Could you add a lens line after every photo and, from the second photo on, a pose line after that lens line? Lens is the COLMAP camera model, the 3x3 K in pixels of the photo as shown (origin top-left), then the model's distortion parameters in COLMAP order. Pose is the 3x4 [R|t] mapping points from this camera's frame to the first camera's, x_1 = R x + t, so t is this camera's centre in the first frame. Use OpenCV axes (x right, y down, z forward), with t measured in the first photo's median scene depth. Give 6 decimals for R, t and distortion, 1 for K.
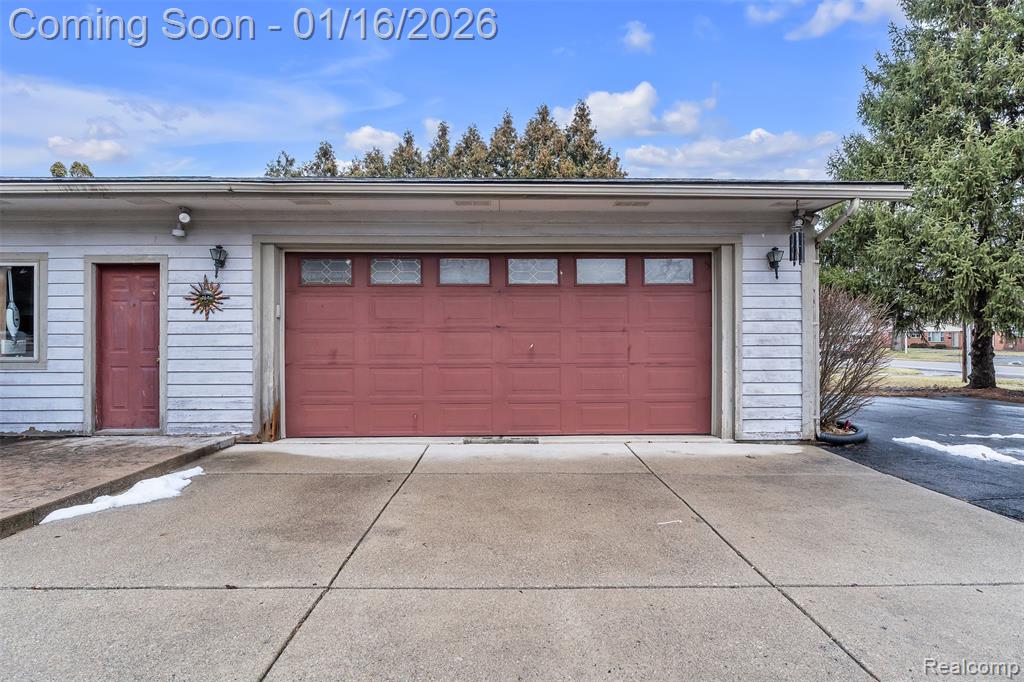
lens RADIAL K [[491.5, 0, 512.0], [0, 491.5, 341.0], [0, 0, 1]] dist [-0.002402, -0.000394]
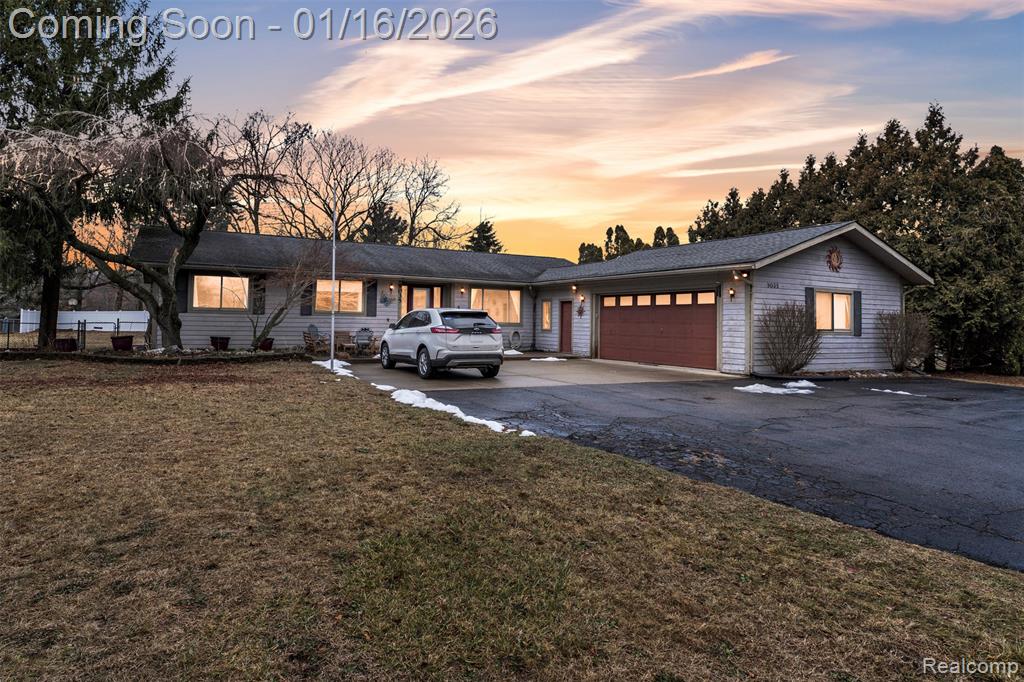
lens RADIAL K [[563.7, 0, 511.6], [0, 563.7, 317.8], [0, 0, 1]] dist [-0.000426, -0.000046]
pose [[0.500542, 0.005175, -0.865697, 2.248372], [-0.018512, 0.999817, -0.004727, -0.021011], [0.865514, 0.018392, 0.500546, -1.170714]]
